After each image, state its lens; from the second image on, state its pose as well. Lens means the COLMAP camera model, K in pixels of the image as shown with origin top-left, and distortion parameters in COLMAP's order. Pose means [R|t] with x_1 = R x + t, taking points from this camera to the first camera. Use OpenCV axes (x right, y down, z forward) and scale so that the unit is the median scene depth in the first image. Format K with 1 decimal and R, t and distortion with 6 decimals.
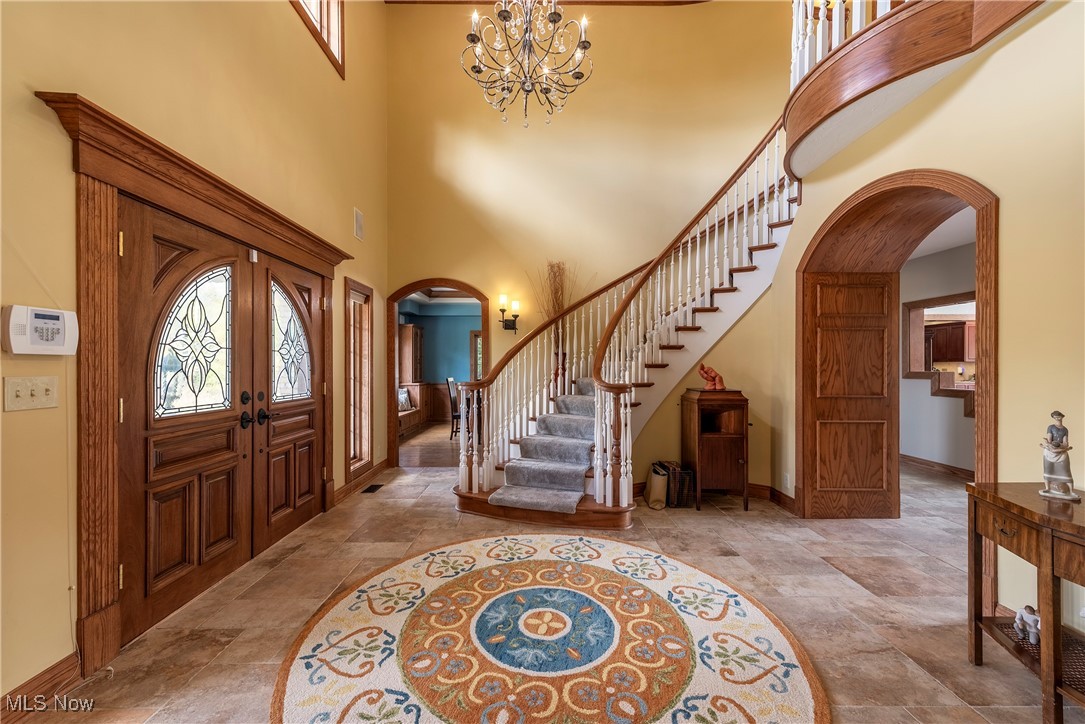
lens RADIAL K [[428.1, 0, 542.2], [0, 428.1, 366.8], [0, 0, 1]] dist [0.012724, -0.000259]
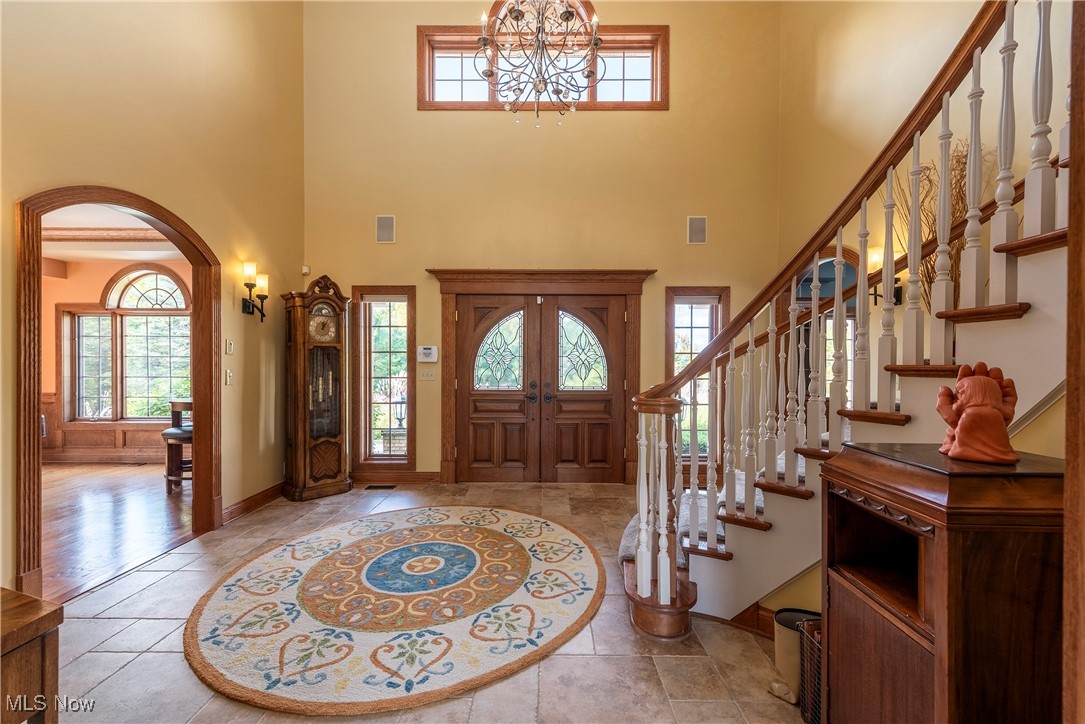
lens RADIAL K [[428.1, 0, 543.5], [0, 428.1, 367.2], [0, 0, 1]] dist [0.012724, -0.000259]
pose [[-0.011376, 0.007046, -0.999910, 1.055600], [-0.006998, 0.999950, 0.007125, -0.011310], [0.999911, 0.007078, -0.011326, 1.116725]]
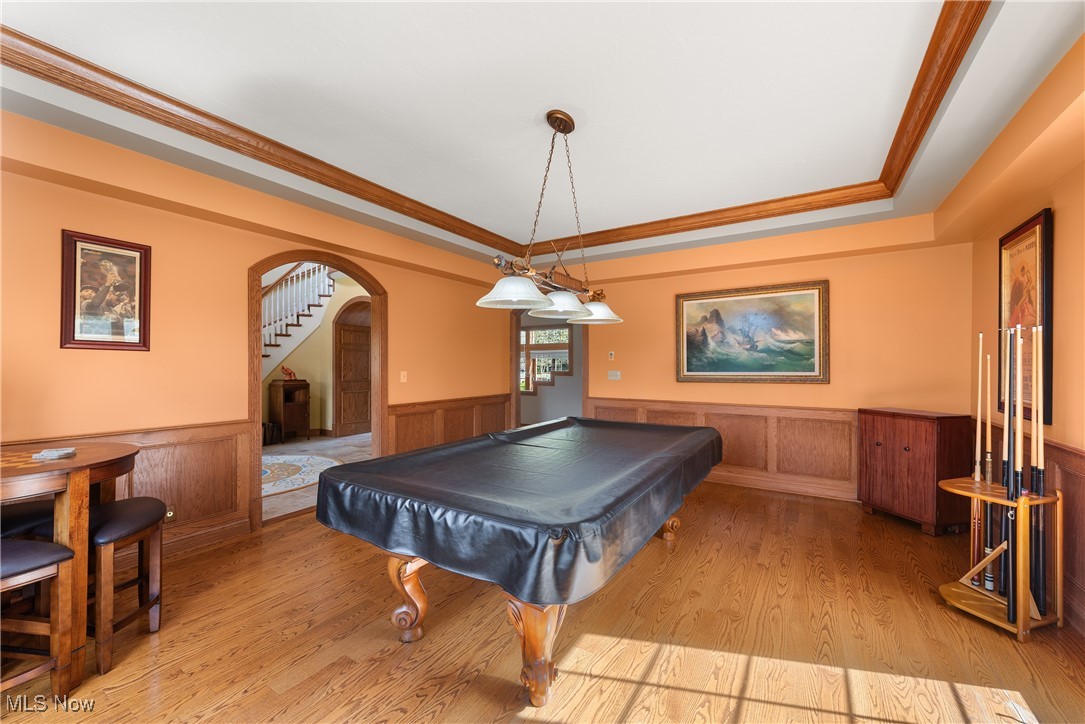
lens RADIAL K [[428.1, 0, 543.9], [0, 428.1, 369.7], [0, 0, 1]] dist [0.012724, -0.000259]
pose [[0.536794, -0.001173, 0.843712, -0.632898], [0.004047, 0.999991, -0.001184, 0.018185], [-0.843703, 0.004050, 0.536794, -1.008339]]
